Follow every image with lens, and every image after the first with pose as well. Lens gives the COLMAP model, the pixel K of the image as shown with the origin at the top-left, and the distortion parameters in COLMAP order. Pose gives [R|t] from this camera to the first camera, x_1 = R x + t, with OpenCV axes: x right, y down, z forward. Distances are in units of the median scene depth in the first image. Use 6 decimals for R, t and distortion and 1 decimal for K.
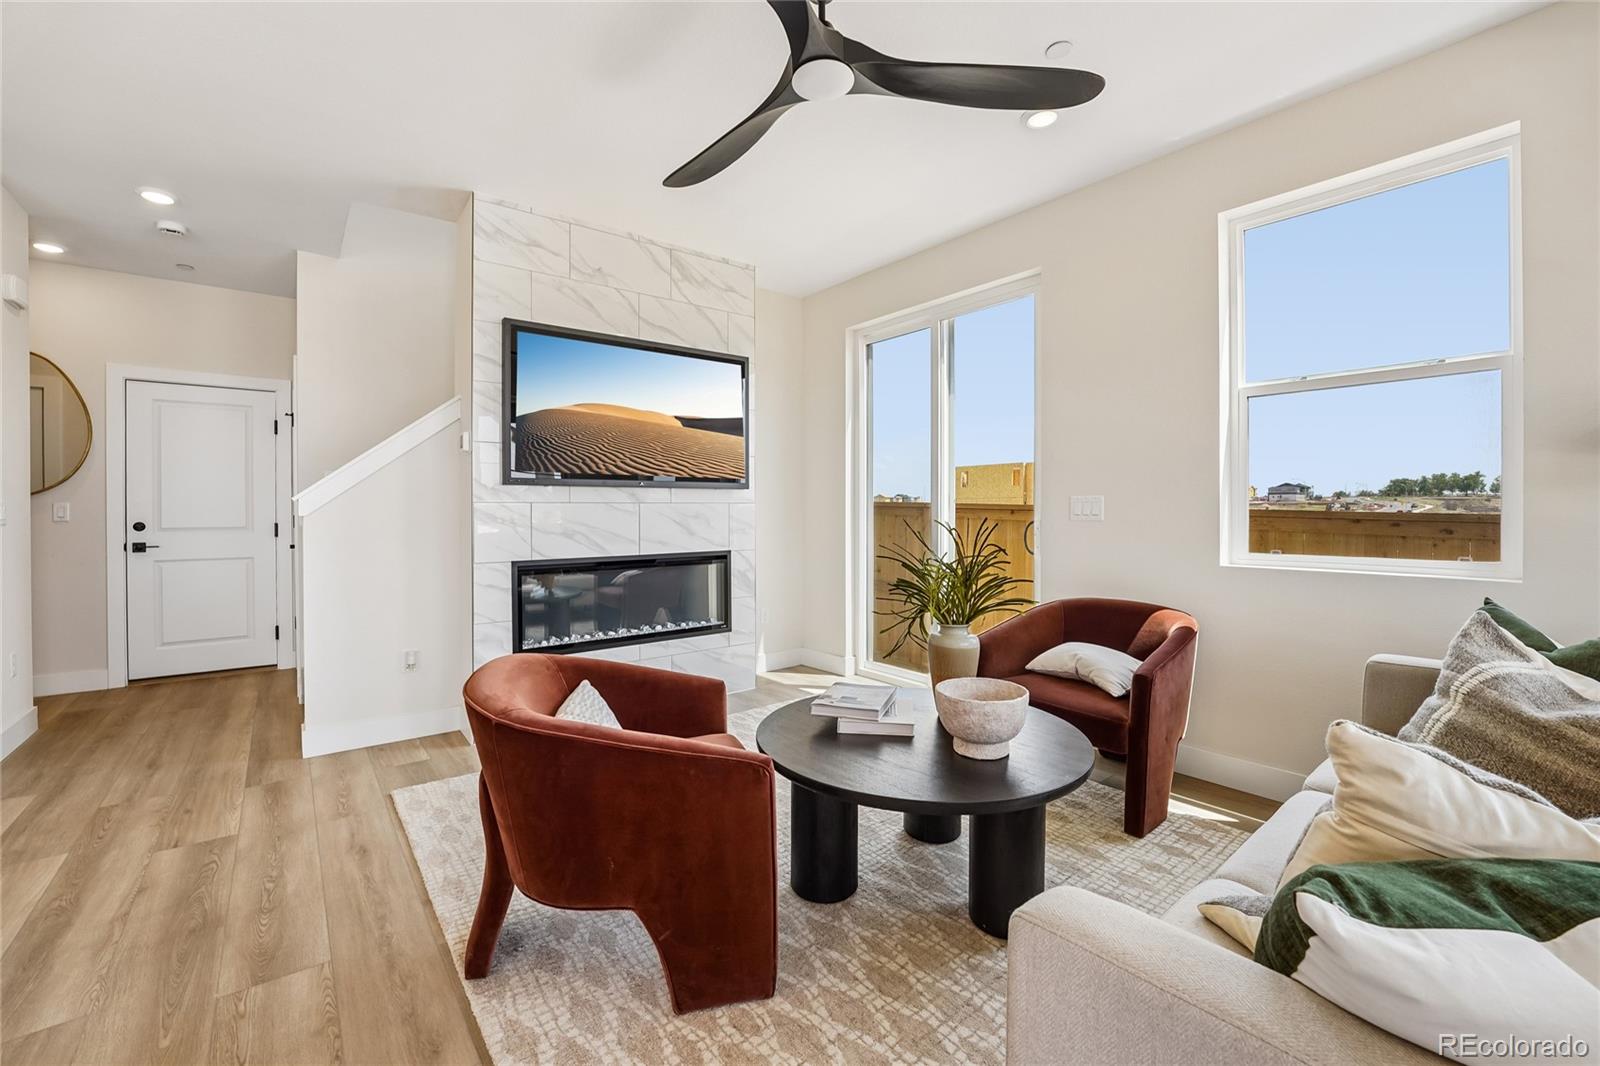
lens RADIAL K [[658.8, 0, 794.4], [0, 658.8, 517.0], [0, 0, 1]] dist [-0.024292, 0.000465]
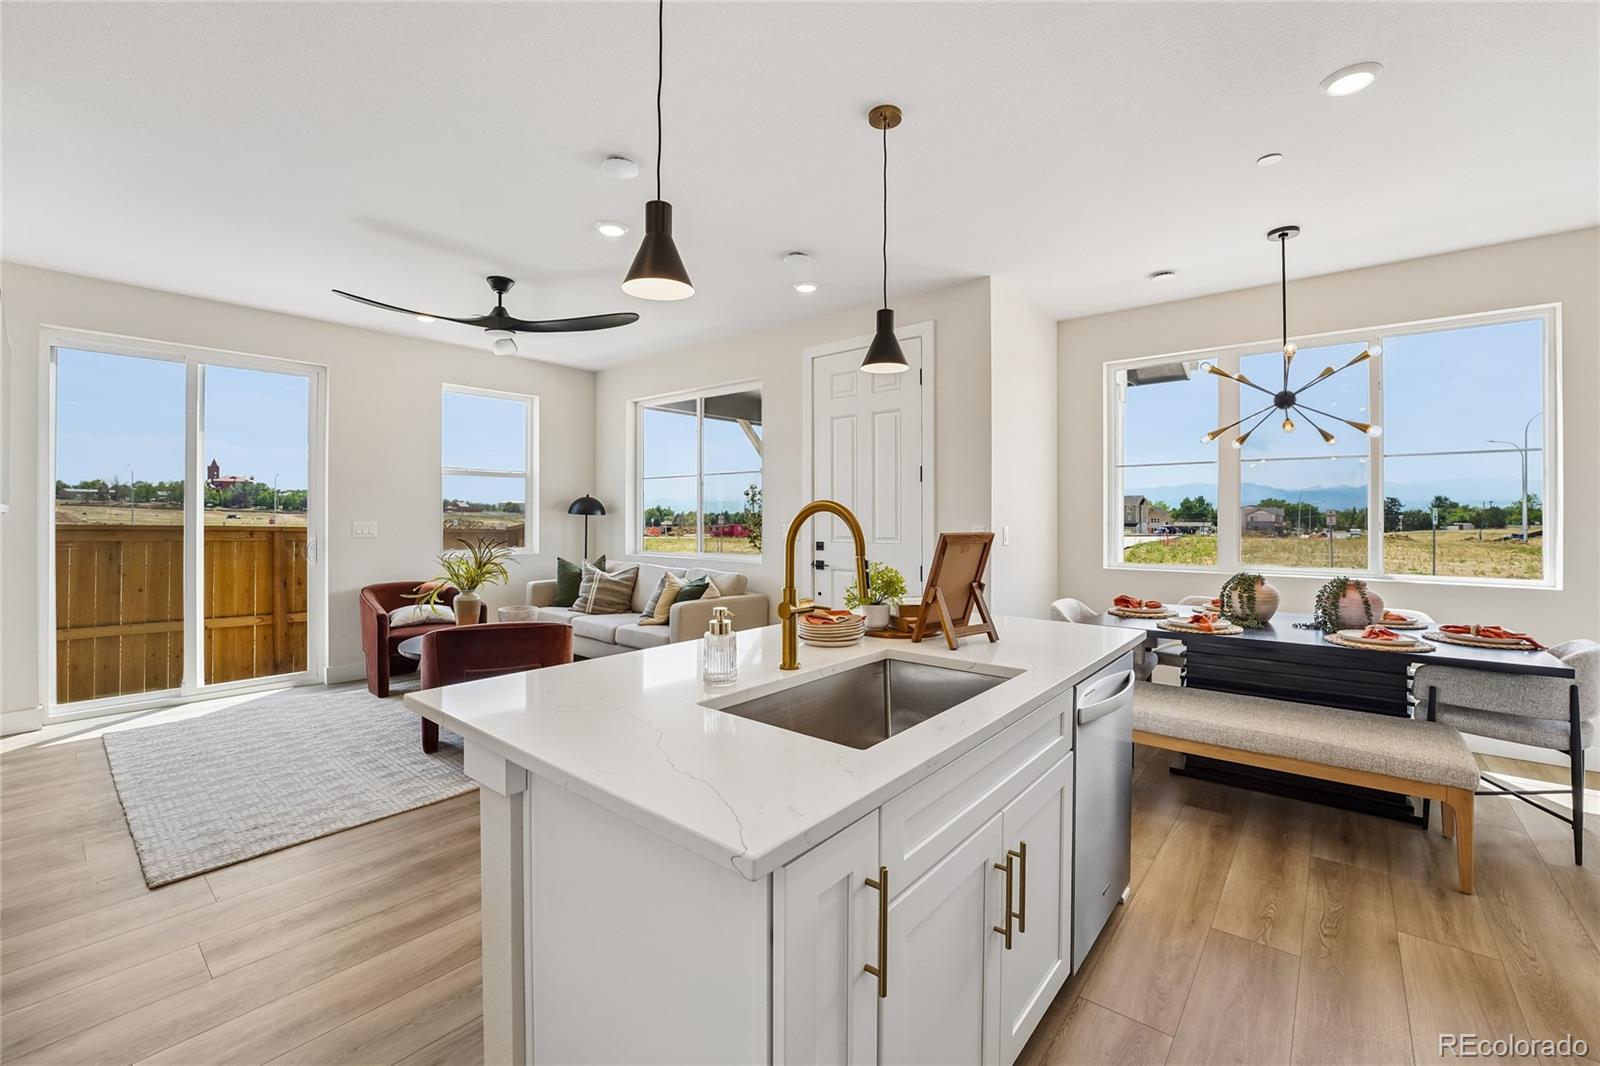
lens RADIAL K [[658.8, 0, 794.4], [0, 658.8, 517.0], [0, 0, 1]] dist [-0.024292, 0.000465]
pose [[-0.206489, -0.000727, 0.978449, -1.424609], [0.006718, 0.999975, 0.002160, -0.042547], [-0.978426, 0.007019, -0.206479, 0.325017]]
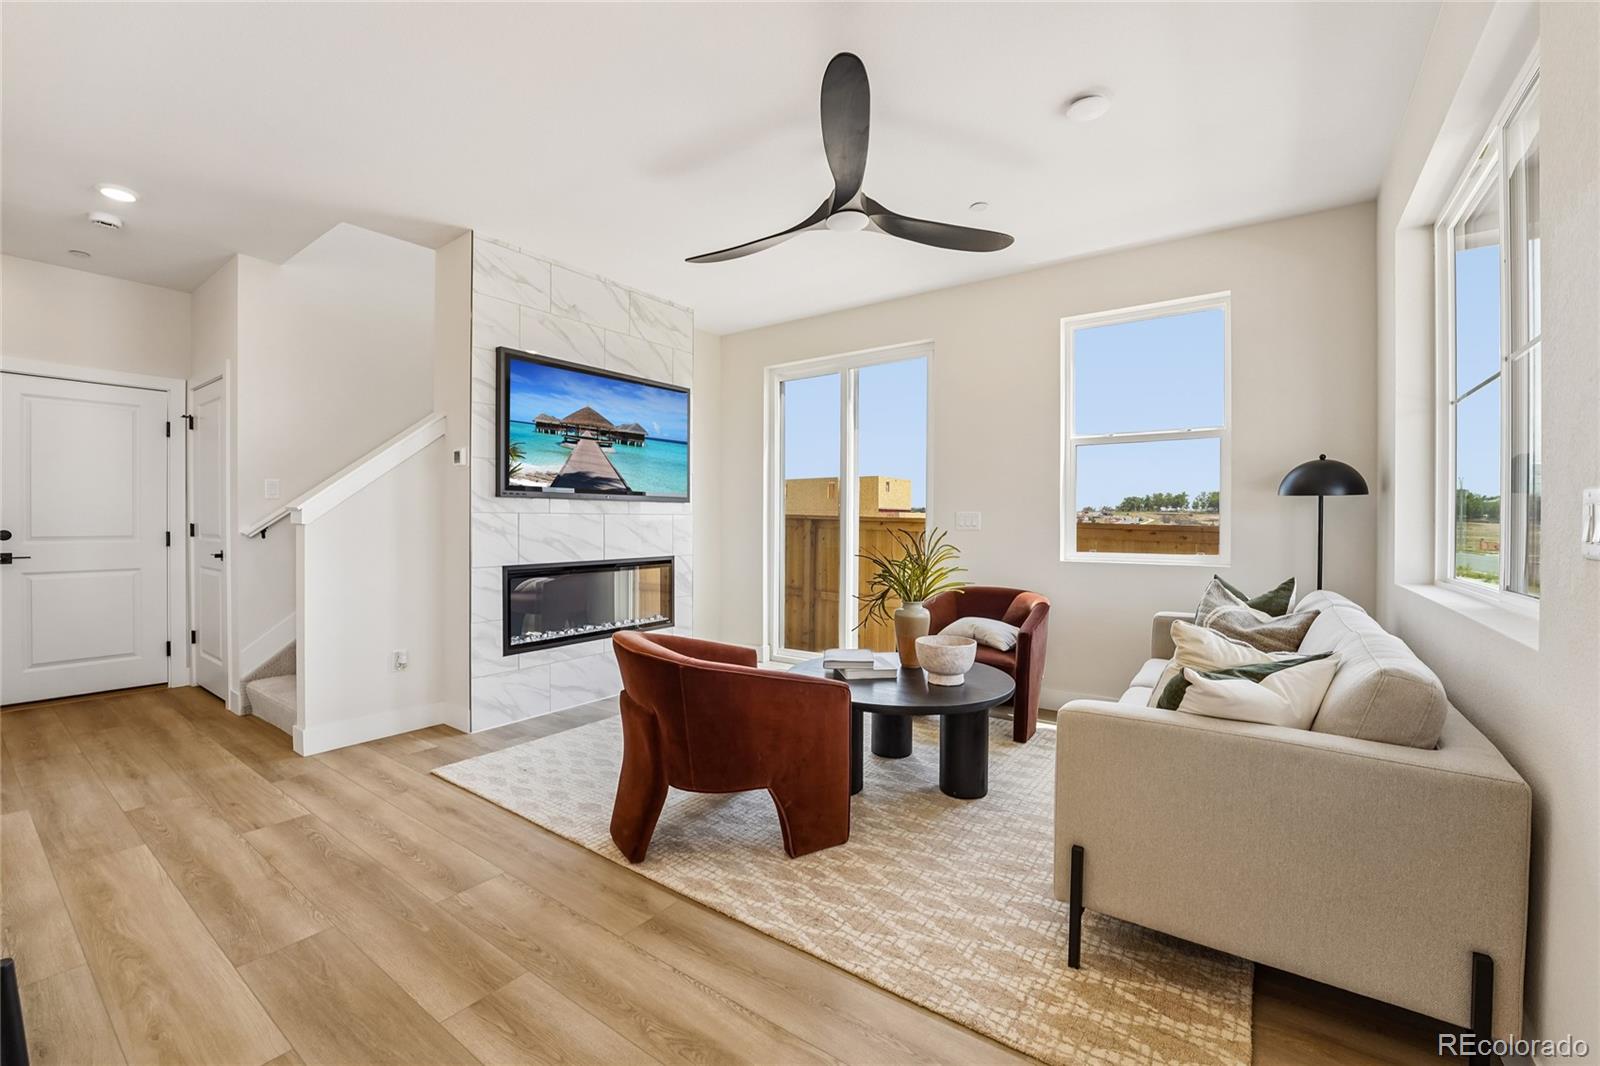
lens RADIAL K [[657.1, 0, 793.0], [0, 657.1, 527.2], [0, 0, 1]] dist [-0.025053, -0.000880]
pose [[0.961873, 0.002506, 0.273485, -0.294621], [-0.002310, 0.999997, -0.001040, 0.002458], [-0.273487, 0.000368, 0.961876, -0.222631]]
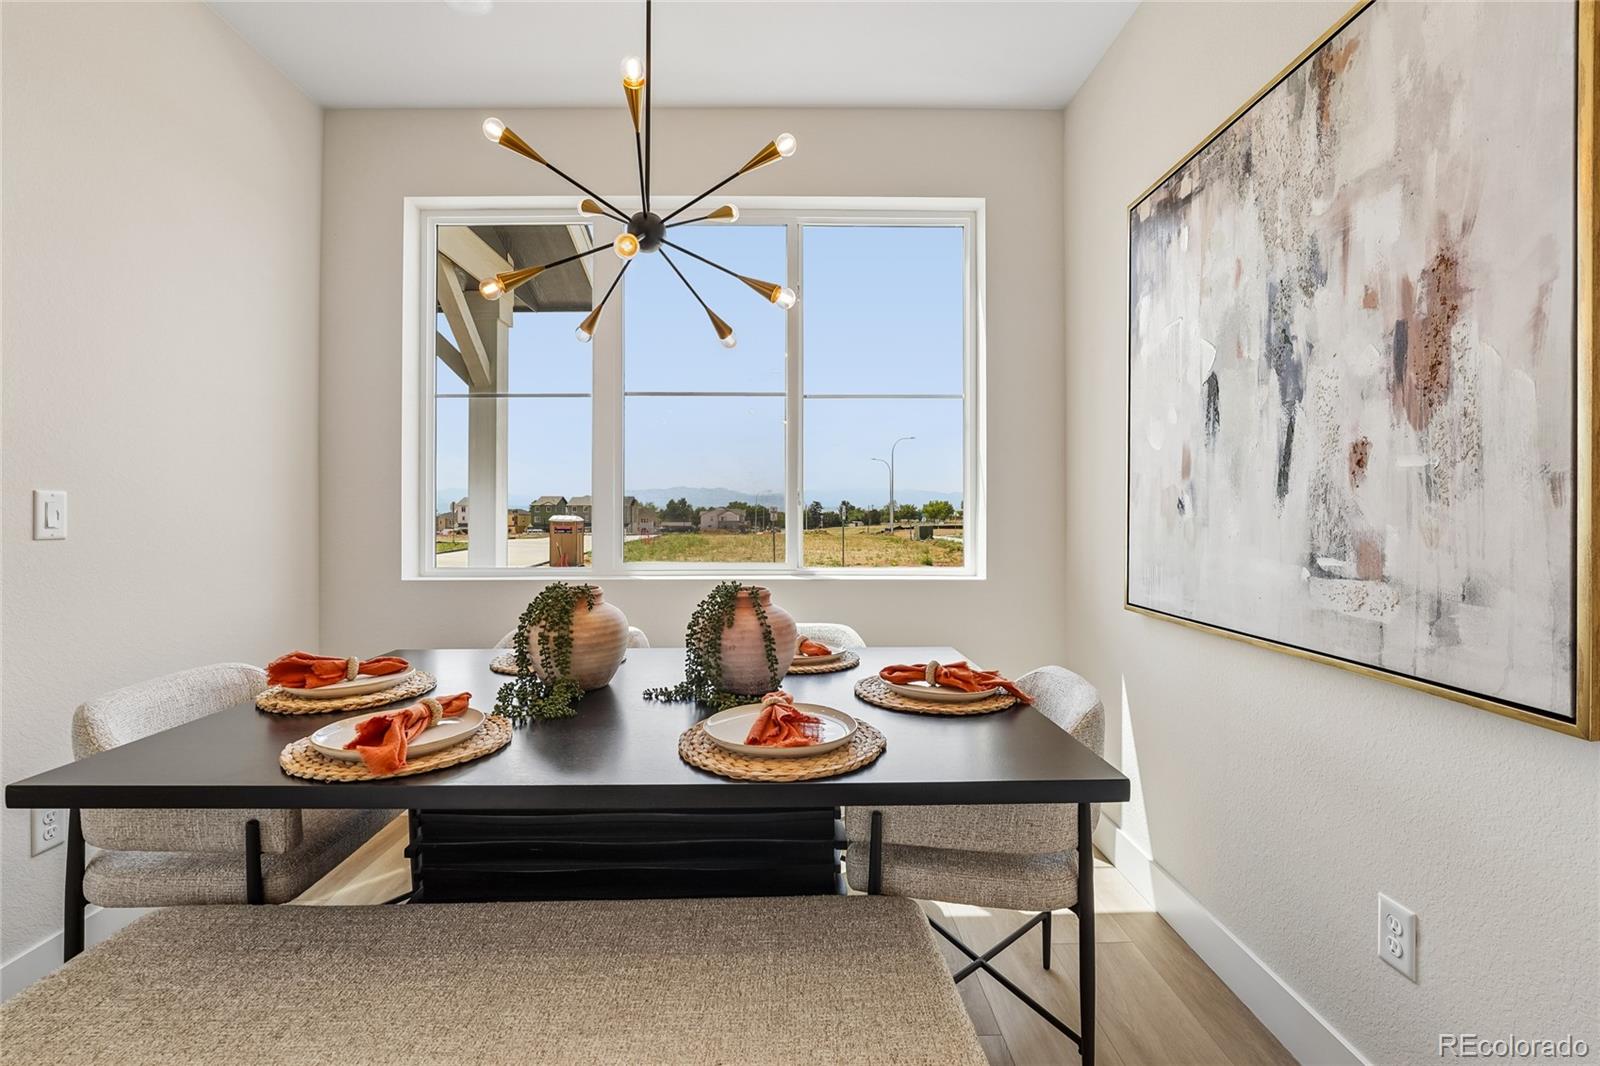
lens RADIAL K [[690.8, 0, 794.6], [0, 690.8, 518.7], [0, 0, 1]] dist [-0.019068, 0.000264]
pose [[-0.797513, -0.000169, 0.603301, -0.972481], [0.005846, 0.999951, 0.008007, 0.006242], [-0.603273, 0.009913, -0.797473, -0.323723]]
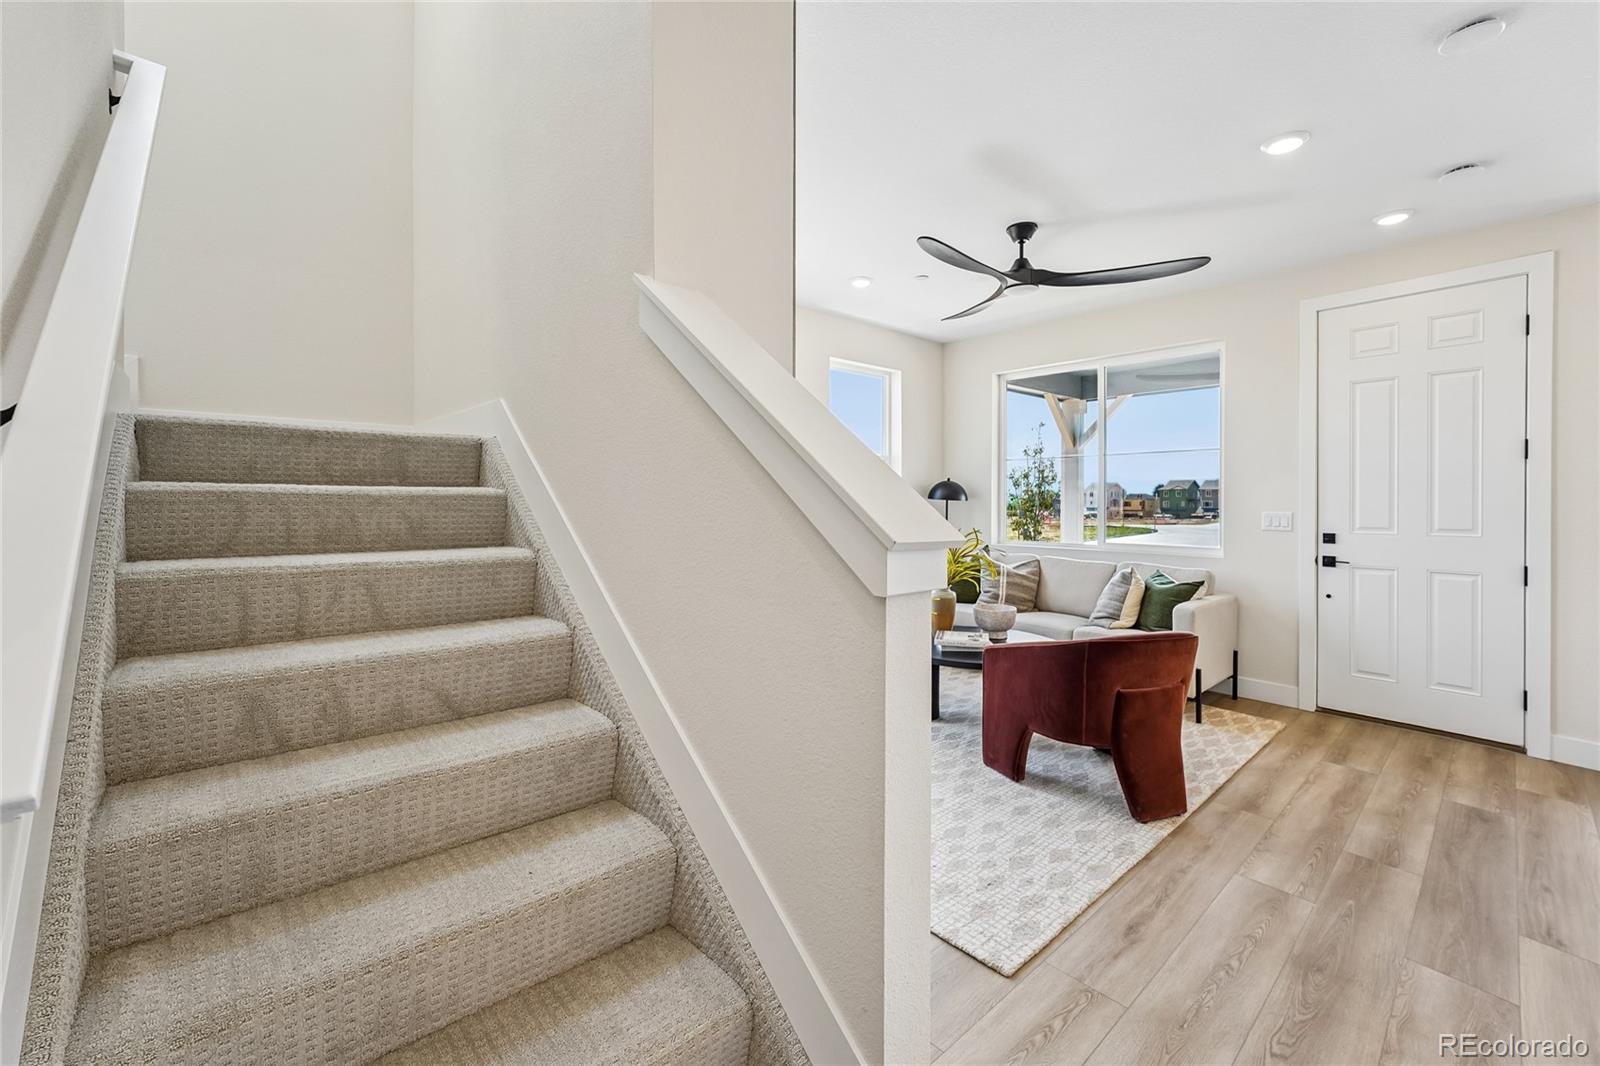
lens RADIAL K [[670.2, 0, 800.6], [0, 670.2, 498.7], [0, 0, 1]] dist [-0.002160, -0.016618]
pose [[-0.078034, 0.002452, 0.996948, -1.138590], [0.002411, 0.999995, -0.002270, -0.050136], [-0.996948, 0.002227, -0.078039, 1.127774]]
